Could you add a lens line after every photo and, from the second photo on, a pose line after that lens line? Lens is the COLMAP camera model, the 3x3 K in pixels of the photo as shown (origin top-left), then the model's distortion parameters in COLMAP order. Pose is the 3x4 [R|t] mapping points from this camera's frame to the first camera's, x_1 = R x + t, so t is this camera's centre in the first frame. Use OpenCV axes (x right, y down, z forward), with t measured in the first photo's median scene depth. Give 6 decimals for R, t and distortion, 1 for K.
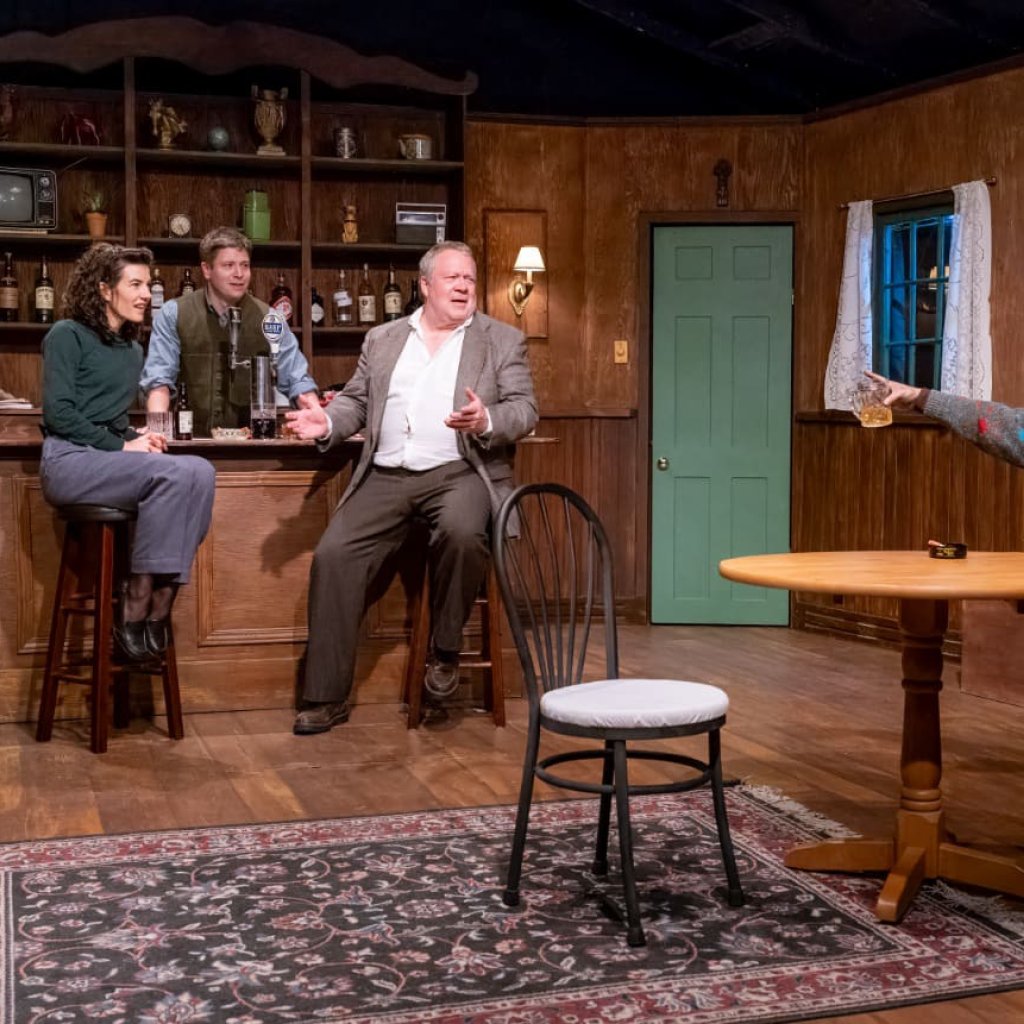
lens RADIAL K [[1633.3, 0, 547.7], [0, 1633.3, 490.7], [0, 0, 1]] dist [0.027366, 0.041121]
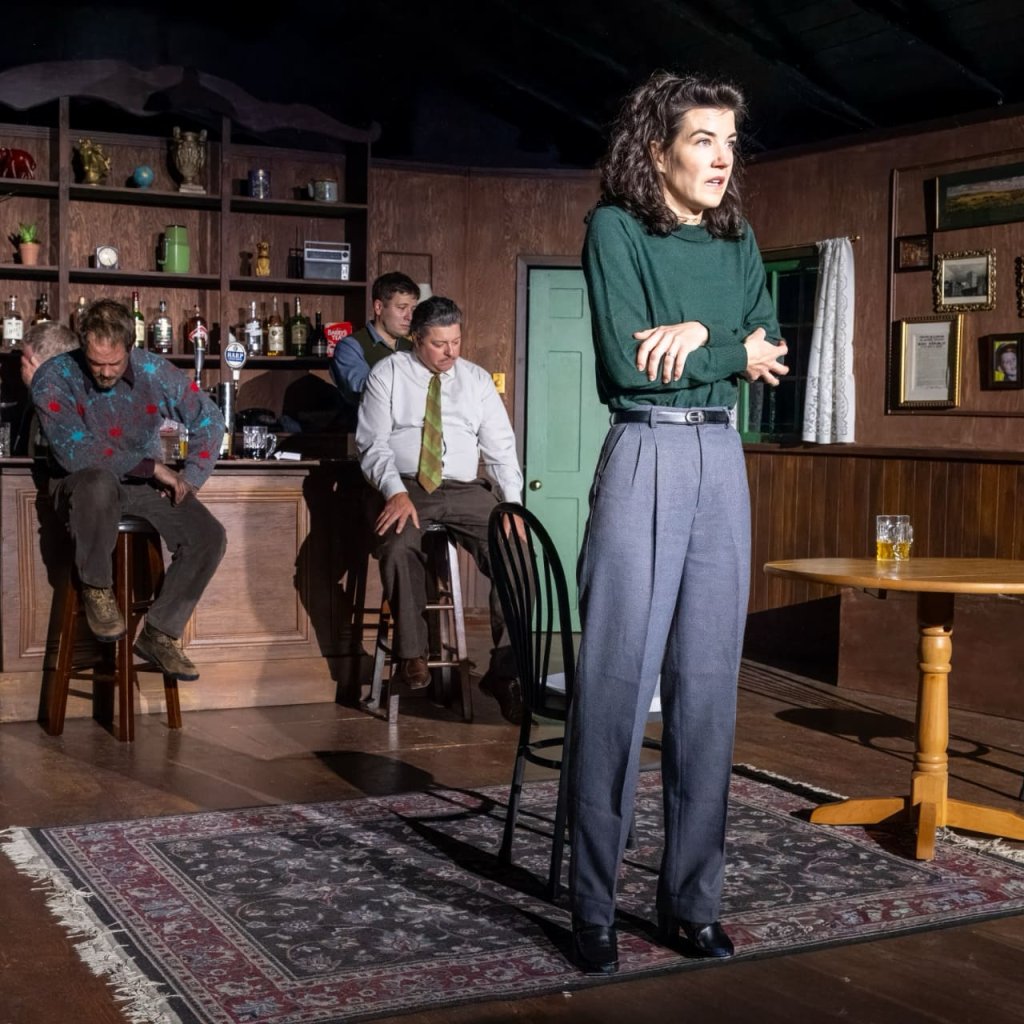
lens RADIAL K [[1579.0, 0, 480.0], [0, 1579.0, 540.9], [0, 0, 1]] dist [0.010309, -0.015262]
pose [[0.989302, 0.001887, 0.145868, -0.262530], [-0.004160, 0.999875, 0.015278, 0.009497], [-0.145821, -0.015722, 0.989186, -0.093936]]
